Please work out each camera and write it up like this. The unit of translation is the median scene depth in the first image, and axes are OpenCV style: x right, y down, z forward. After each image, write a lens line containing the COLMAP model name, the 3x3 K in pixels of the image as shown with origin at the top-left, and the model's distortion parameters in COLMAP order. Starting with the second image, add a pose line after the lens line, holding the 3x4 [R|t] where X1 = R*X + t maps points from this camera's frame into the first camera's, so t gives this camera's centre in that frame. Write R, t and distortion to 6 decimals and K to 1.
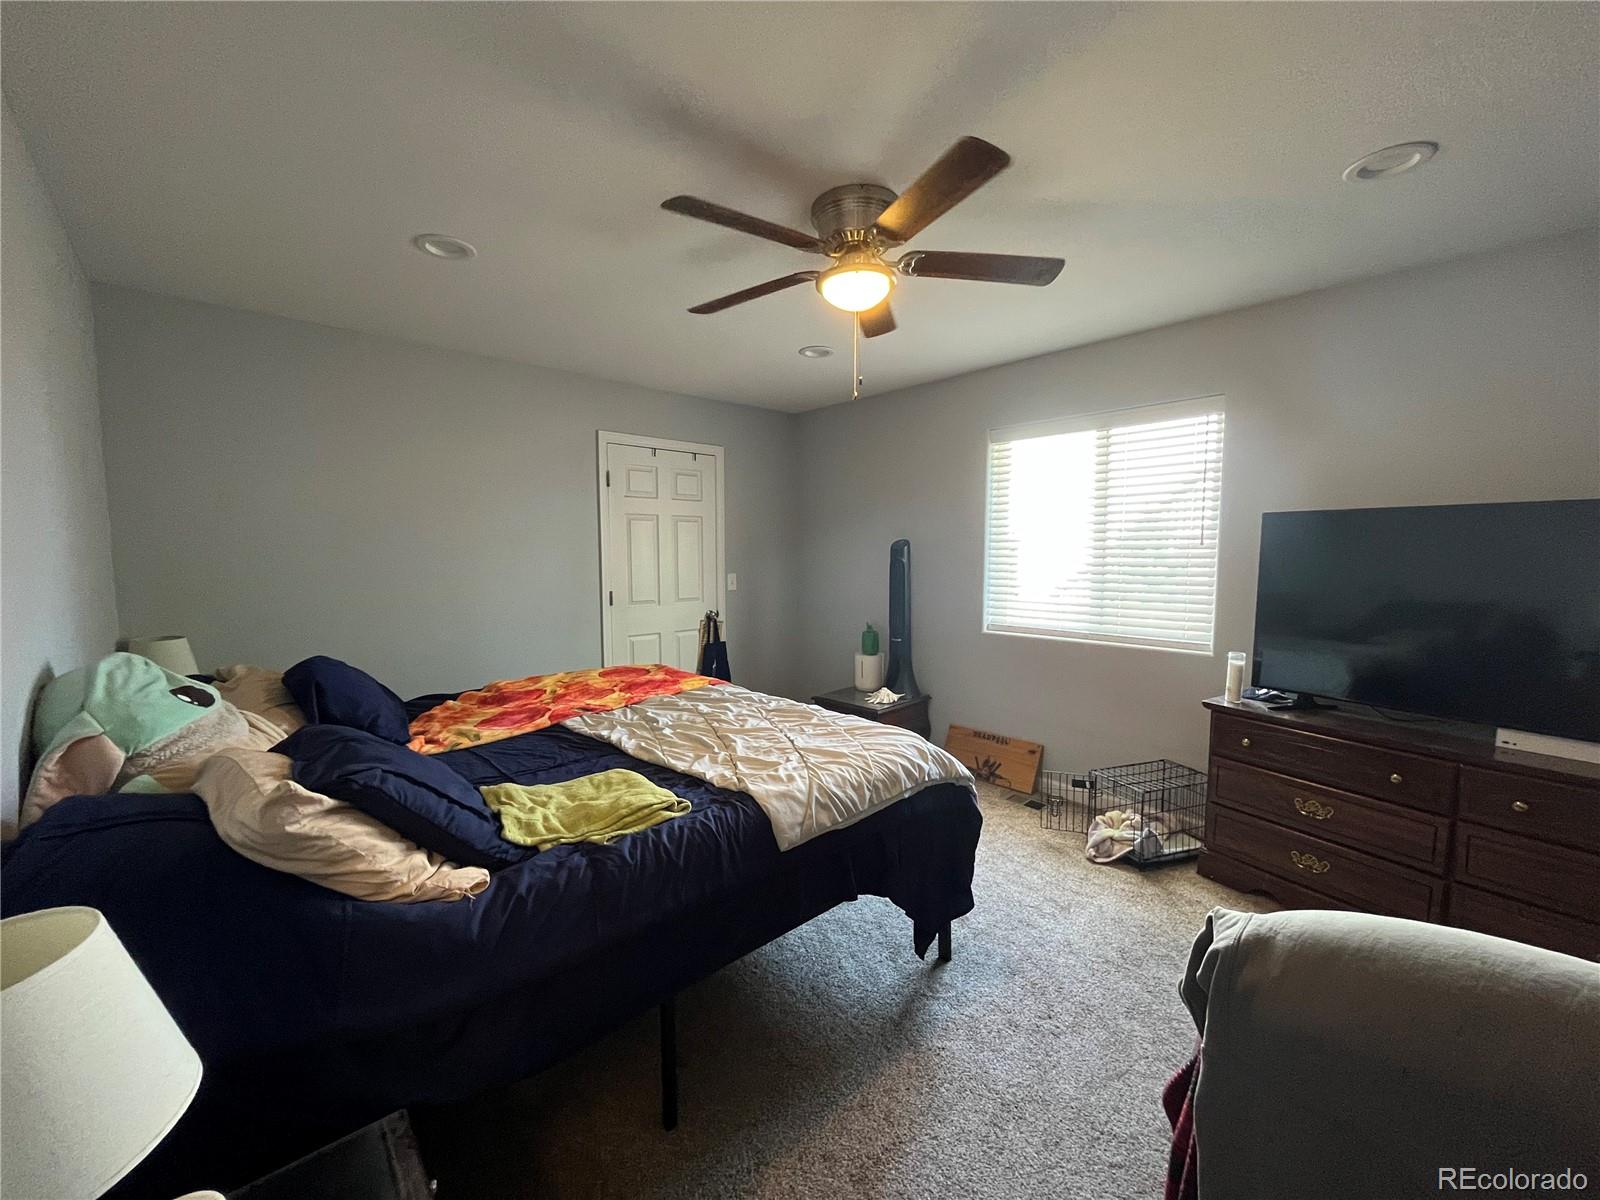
lens RADIAL K [[644.3, 0, 798.5], [0, 644.3, 607.5], [0, 0, 1]] dist [-0.002934, 0.000594]
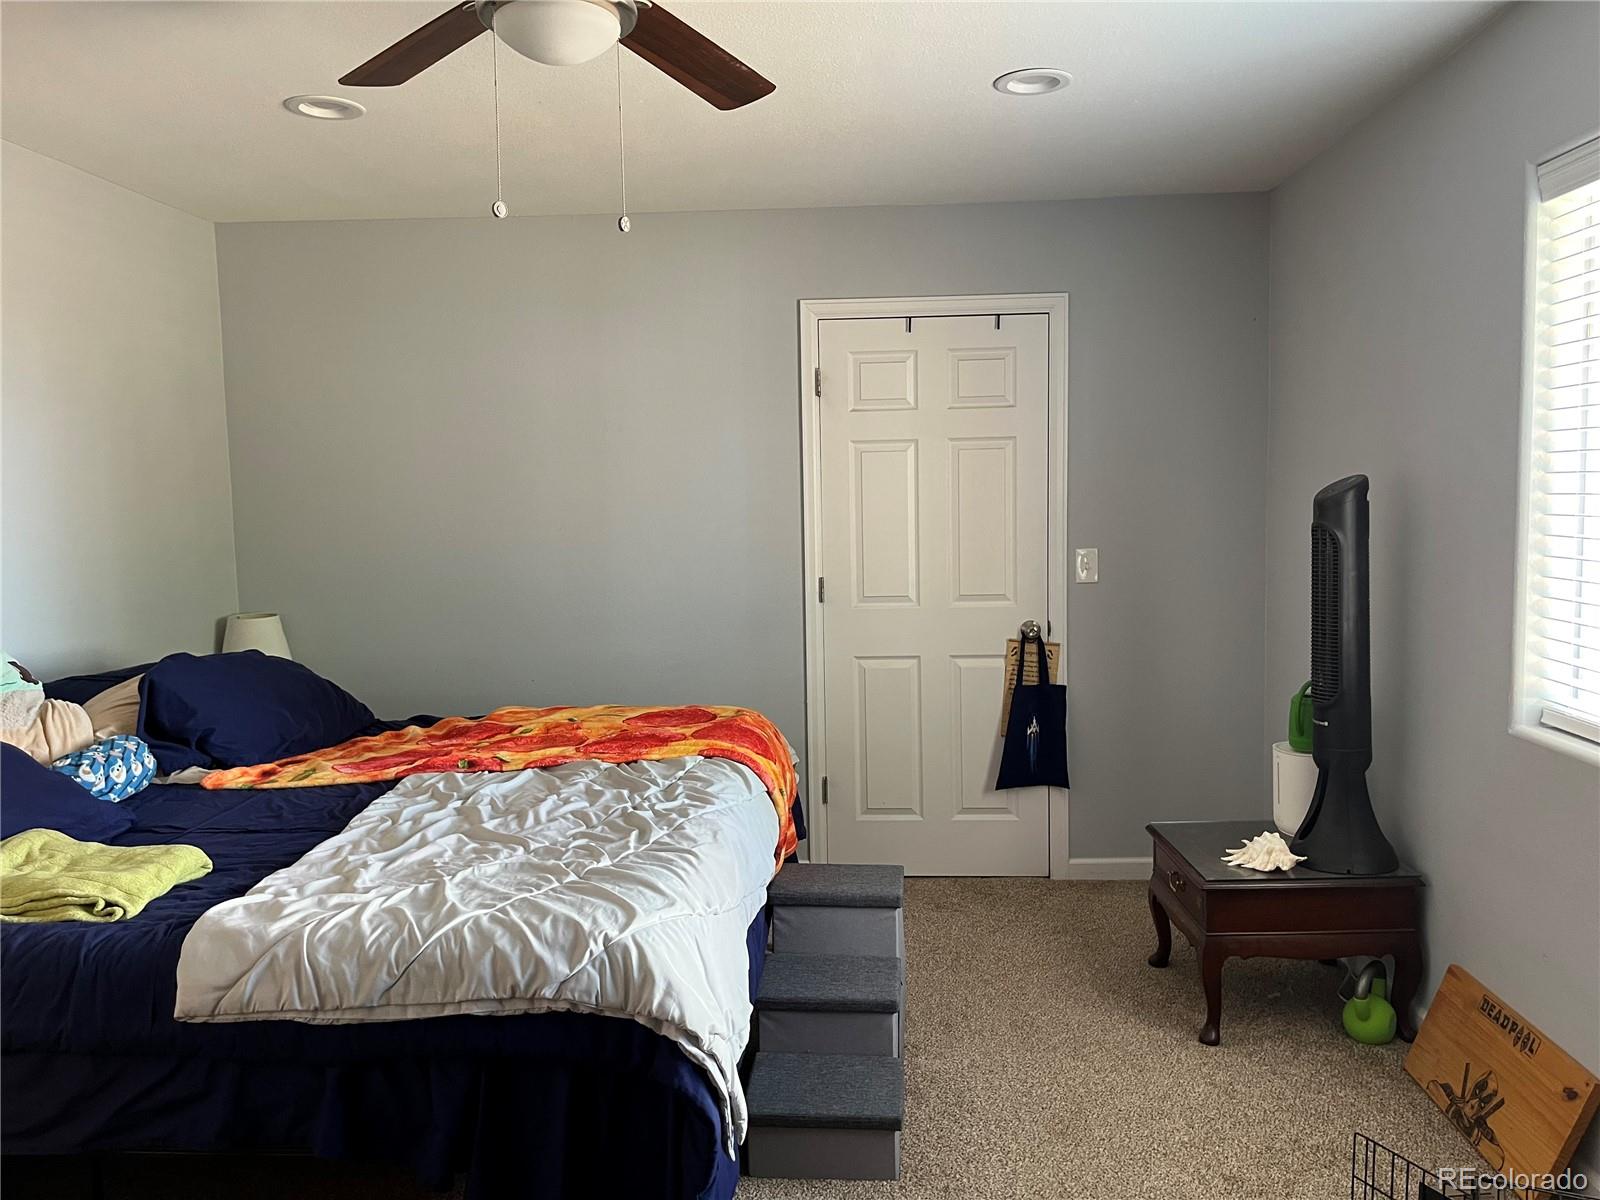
lens RADIAL K [[1216.3, 0, 794.5], [0, 1216.3, 592.9], [0, 0, 1]] dist [0.049181, -0.069436]
pose [[0.706857, 0.047003, -0.705793, 0.468281], [-0.044854, 0.998760, 0.021592, -0.034283], [0.705933, 0.016395, 0.708089, 0.218671]]
